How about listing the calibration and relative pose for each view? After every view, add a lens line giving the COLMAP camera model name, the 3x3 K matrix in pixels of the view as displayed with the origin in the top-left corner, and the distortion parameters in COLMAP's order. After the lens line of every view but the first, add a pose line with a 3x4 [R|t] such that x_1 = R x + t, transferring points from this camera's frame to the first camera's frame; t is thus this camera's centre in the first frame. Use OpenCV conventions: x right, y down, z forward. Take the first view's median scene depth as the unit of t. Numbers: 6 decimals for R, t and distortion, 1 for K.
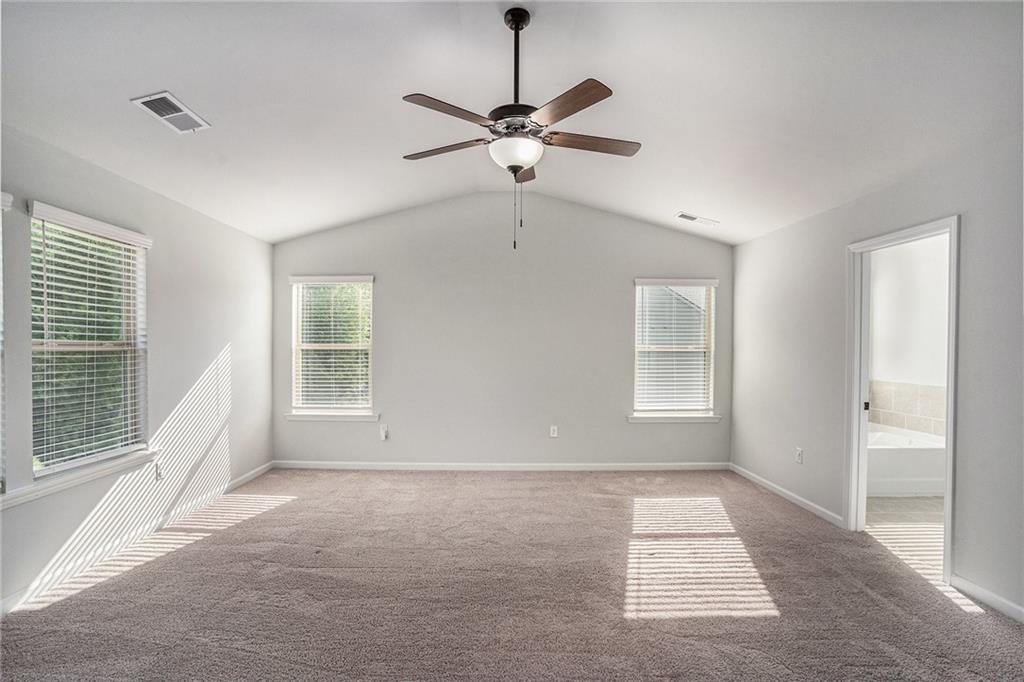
lens RADIAL K [[509.9, 0, 477.7], [0, 509.9, 358.3], [0, 0, 1]] dist [-0.045896, 0.001031]
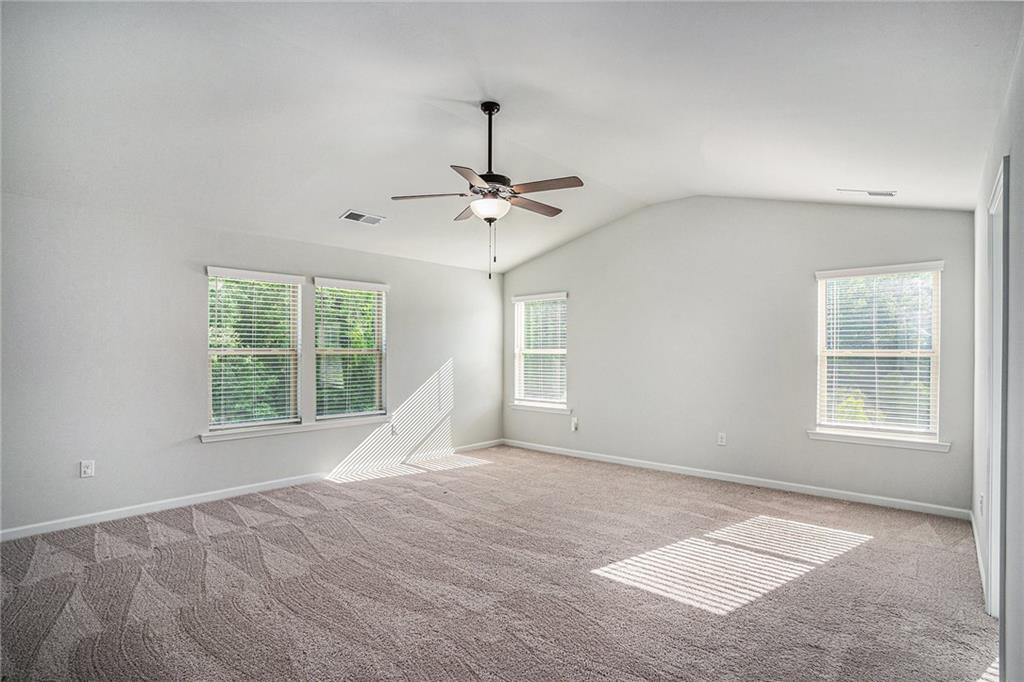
lens RADIAL K [[509.9, 0, 477.7], [0, 509.9, 358.3], [0, 0, 1]] dist [-0.045896, 0.001031]
pose [[0.720930, 0.005334, -0.692987, 0.569638], [-0.011782, 0.999920, -0.004562, 0.001273], [0.692907, 0.011454, 0.720936, 0.001368]]
